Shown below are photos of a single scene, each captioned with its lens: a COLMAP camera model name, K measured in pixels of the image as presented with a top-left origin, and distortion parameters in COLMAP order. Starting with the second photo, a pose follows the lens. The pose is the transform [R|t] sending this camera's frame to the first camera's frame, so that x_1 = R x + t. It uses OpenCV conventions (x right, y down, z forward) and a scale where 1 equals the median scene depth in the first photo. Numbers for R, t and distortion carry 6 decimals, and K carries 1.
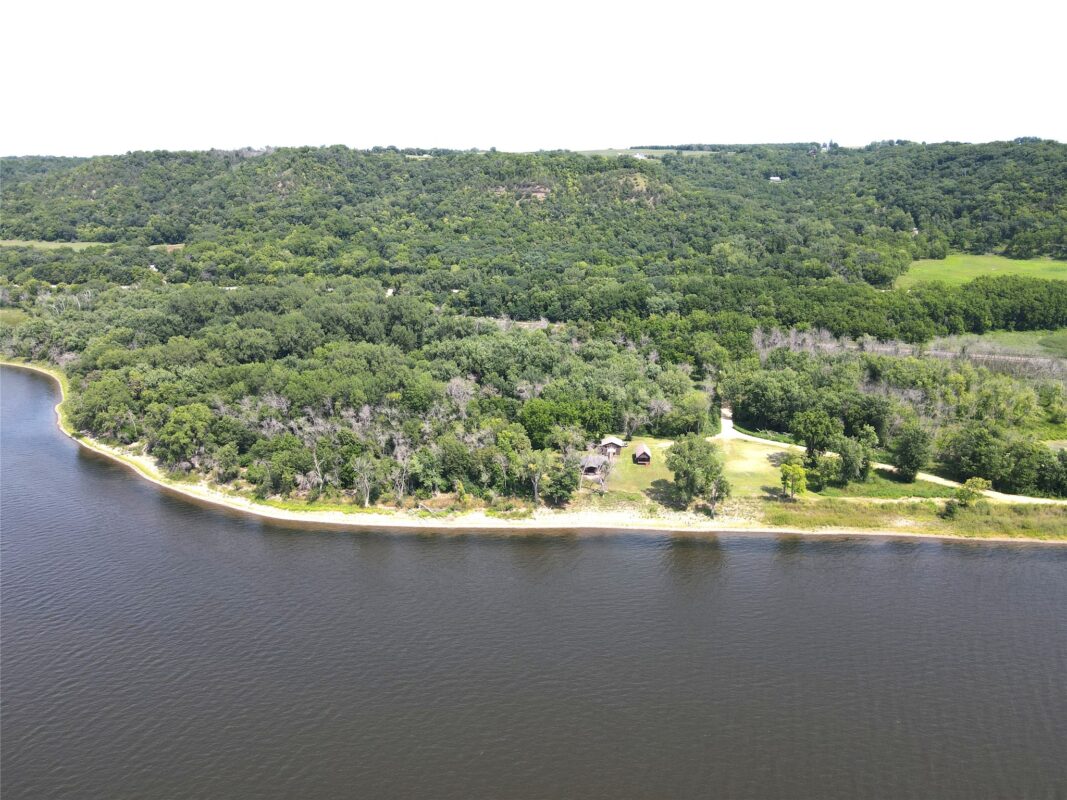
lens RADIAL K [[787.4, 0, 533.5], [0, 787.4, 400.0], [0, 0, 1]] dist [-0.002805, 0.035300]
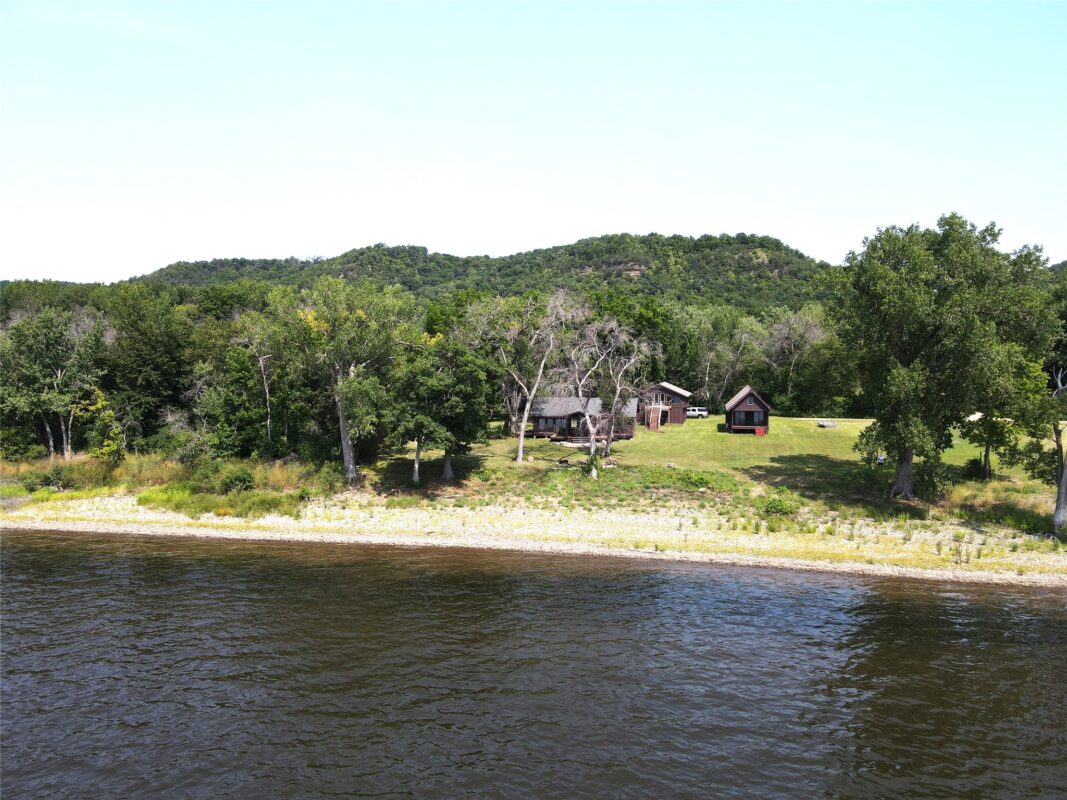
lens RADIAL K [[787.4, 0, 533.5], [0, 787.4, 400.0], [0, 0, 1]] dist [-0.002805, 0.035300]
pose [[0.987515, 0.018605, -0.156423, 0.060587], [-0.053229, 0.974004, -0.220190, 0.086870], [0.148260, 0.225767, 0.962833, 0.395986]]
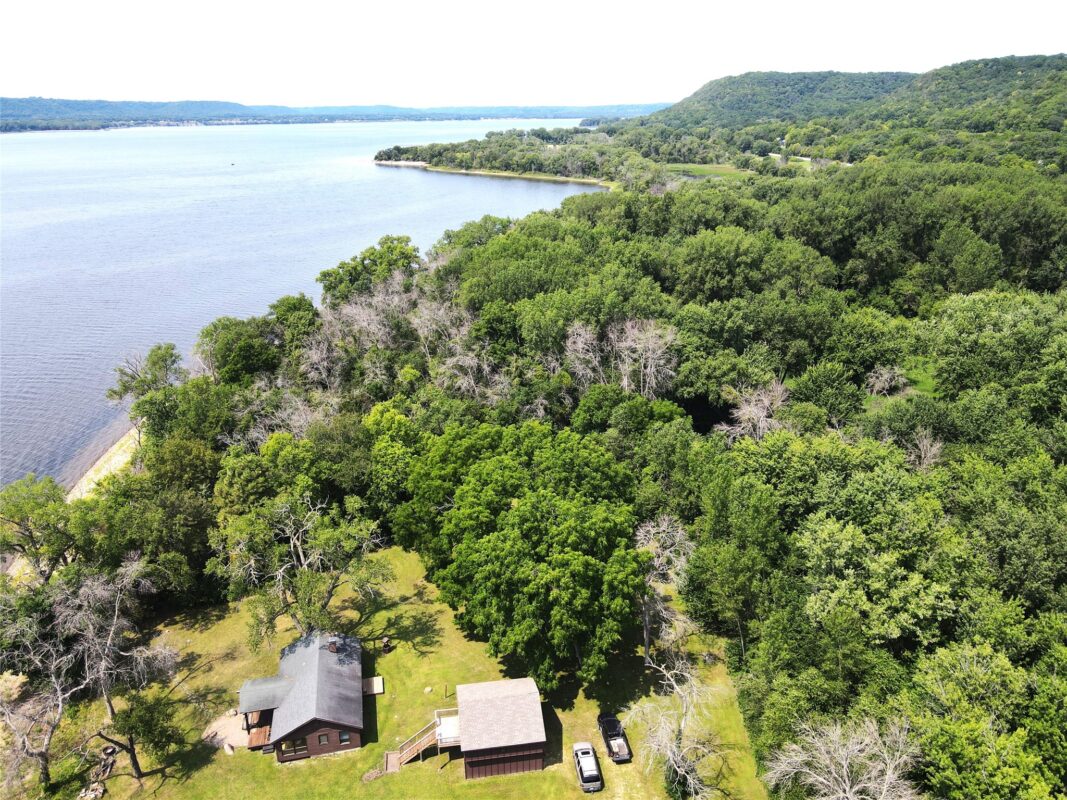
lens RADIAL K [[787.8, 0, 533.5], [0, 787.8, 400.0], [0, 0, 1]] dist [0.007208, 0.009319]
pose [[0.253119, 0.344591, -0.903985, 0.169433], [-0.277650, 0.920979, 0.273326, -0.055937], [0.926737, 0.181808, 0.328793, 0.565725]]
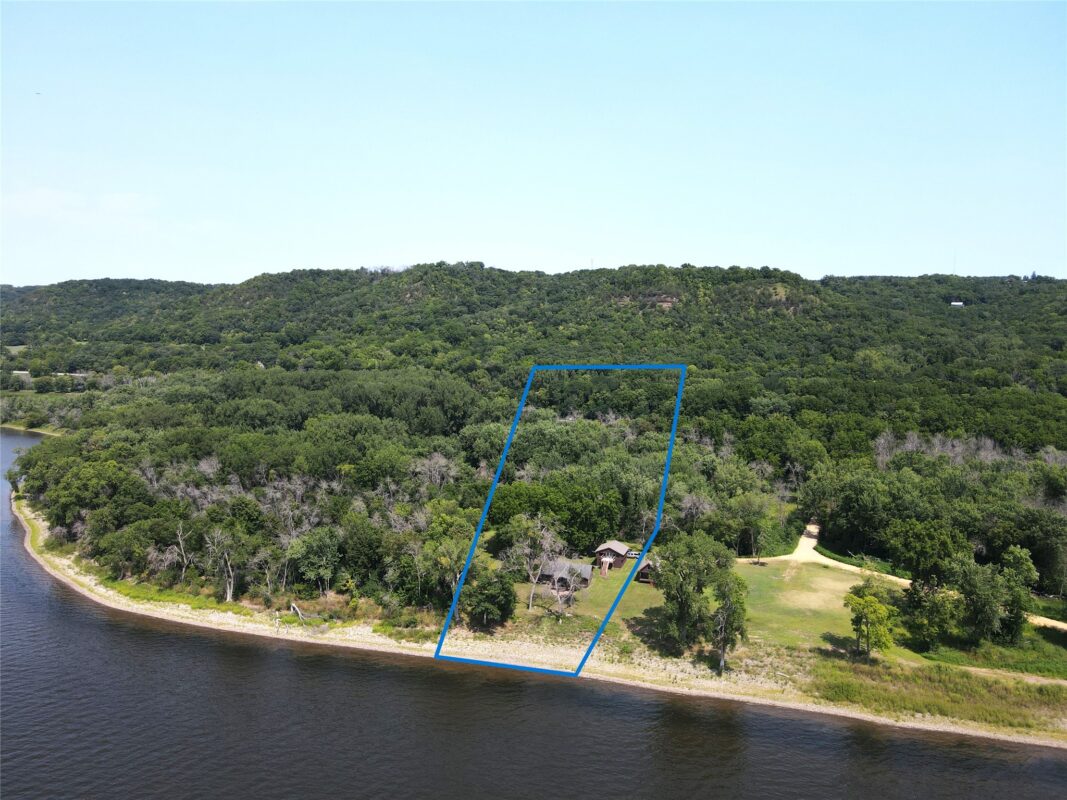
lens RADIAL K [[787.4, 0, 533.5], [0, 787.4, 400.0], [0, 0, 1]] dist [-0.002805, 0.035300]
pose [[0.974325, 0.039814, -0.221599, 0.111071], [-0.079330, 0.981828, -0.172395, 0.031150], [0.210708, 0.185549, 0.959778, 0.187237]]
